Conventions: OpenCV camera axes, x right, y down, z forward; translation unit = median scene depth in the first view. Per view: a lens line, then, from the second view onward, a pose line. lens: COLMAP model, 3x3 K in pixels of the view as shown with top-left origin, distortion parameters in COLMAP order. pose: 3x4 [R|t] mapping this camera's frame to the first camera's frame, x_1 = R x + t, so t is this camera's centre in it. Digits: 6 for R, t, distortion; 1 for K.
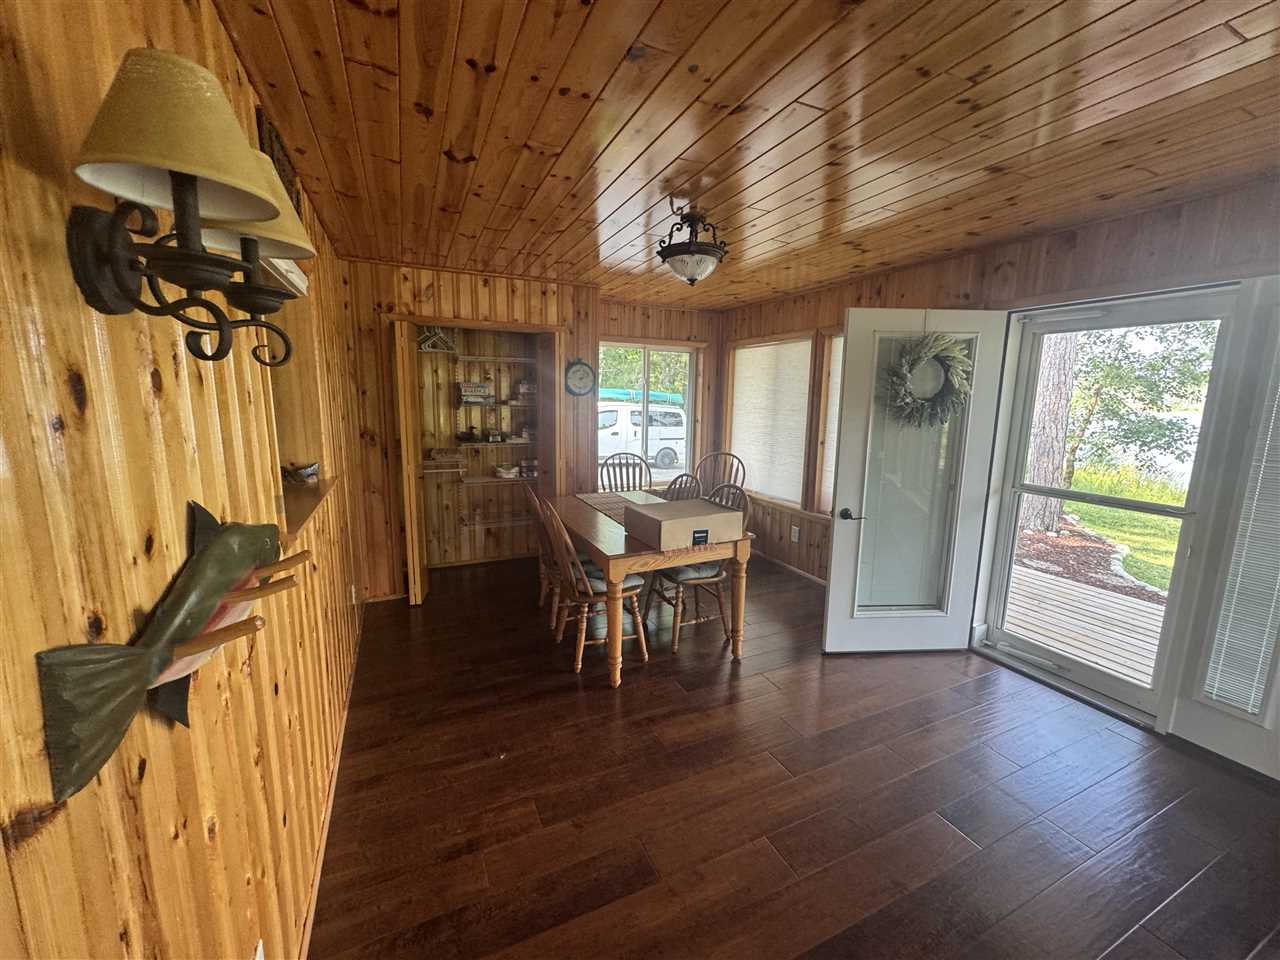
lens RADIAL K [[511.0, 0, 639.6], [0, 511.0, 480.5], [0, 0, 1]] dist [-0.000966, -0.000339]
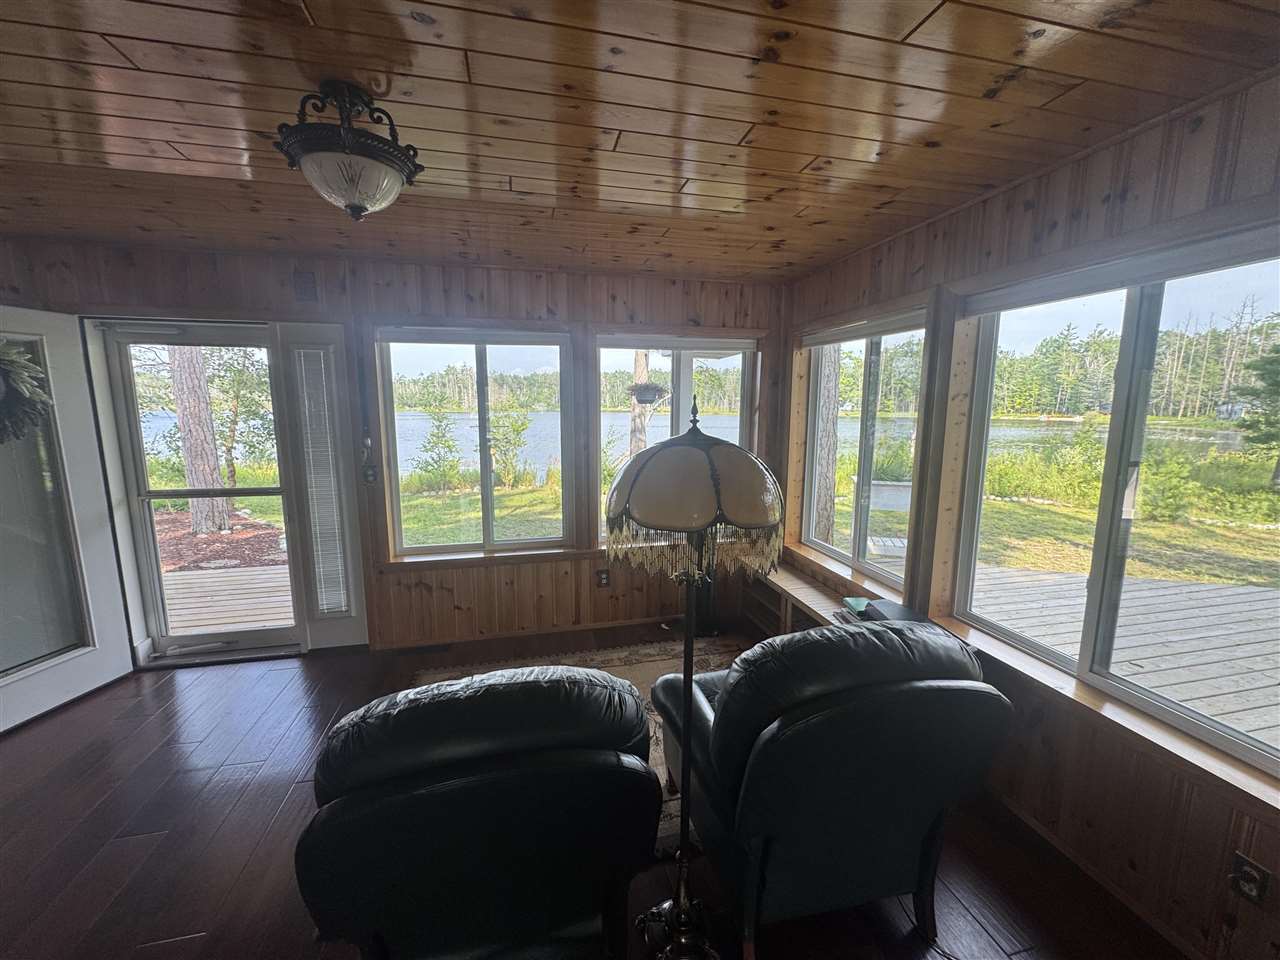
lens RADIAL K [[511.0, 0, 638.6], [0, 511.0, 481.7], [0, 0, 1]] dist [-0.000966, -0.000339]
pose [[0.204101, -0.161231, 0.965581, -0.025157], [0.160188, 0.978550, 0.129536, 0.012151], [-0.965755, 0.128237, 0.225550, -0.164740]]
